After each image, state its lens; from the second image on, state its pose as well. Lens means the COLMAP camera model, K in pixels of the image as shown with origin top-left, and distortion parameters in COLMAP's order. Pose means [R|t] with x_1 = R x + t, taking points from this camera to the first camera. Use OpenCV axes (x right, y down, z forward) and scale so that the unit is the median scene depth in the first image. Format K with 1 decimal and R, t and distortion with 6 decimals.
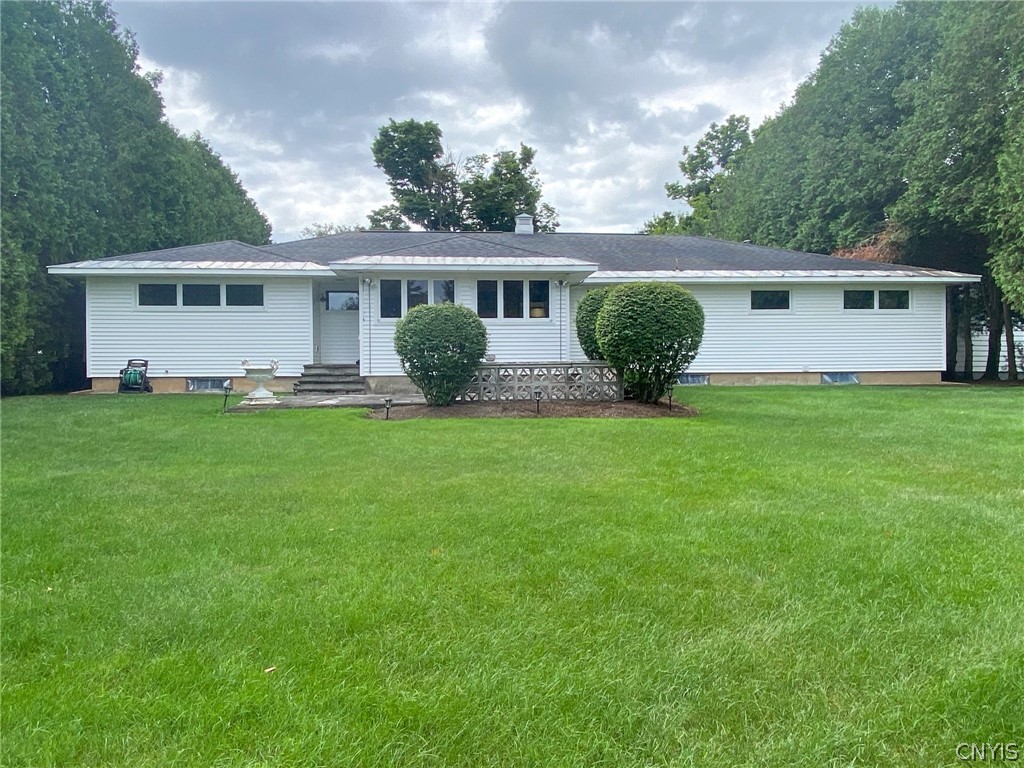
lens RADIAL K [[709.3, 0, 504.8], [0, 709.3, 376.3], [0, 0, 1]] dist [0.009902, 0.002067]
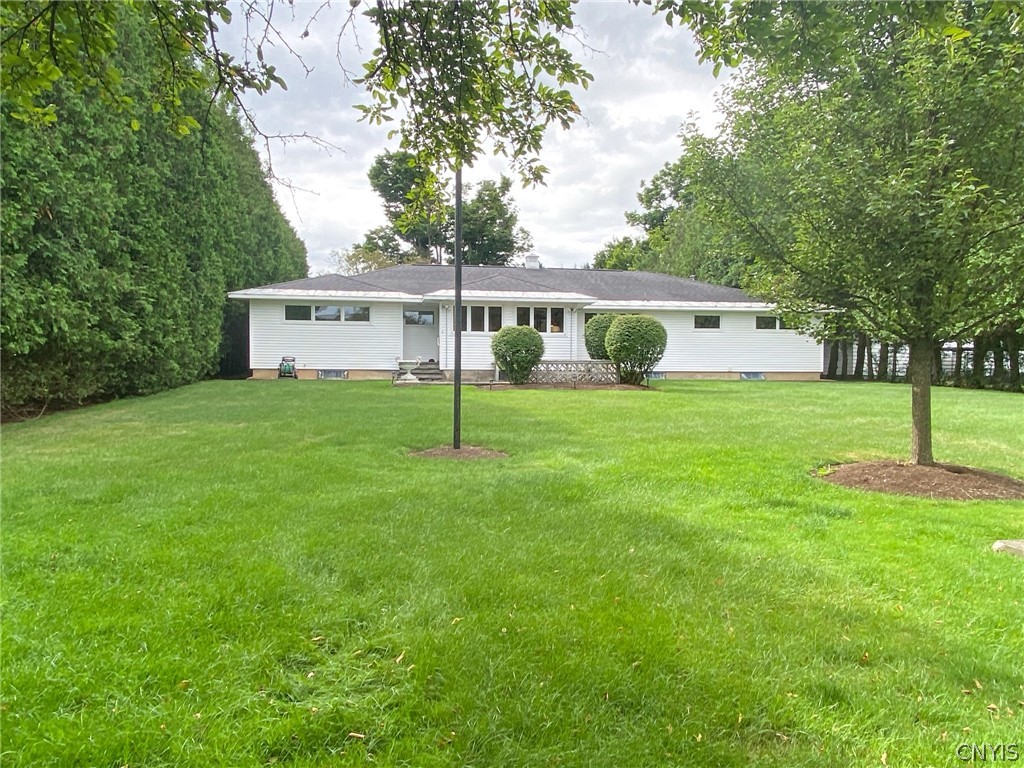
lens RADIAL K [[709.3, 0, 516.9], [0, 709.3, 389.0], [0, 0, 1]] dist [0.009902, 0.002067]
pose [[0.996364, 0.008819, 0.084742, -0.049436], [-0.009458, 0.999930, 0.007151, 0.008398], [-0.084673, -0.007926, 0.996377, -0.150221]]
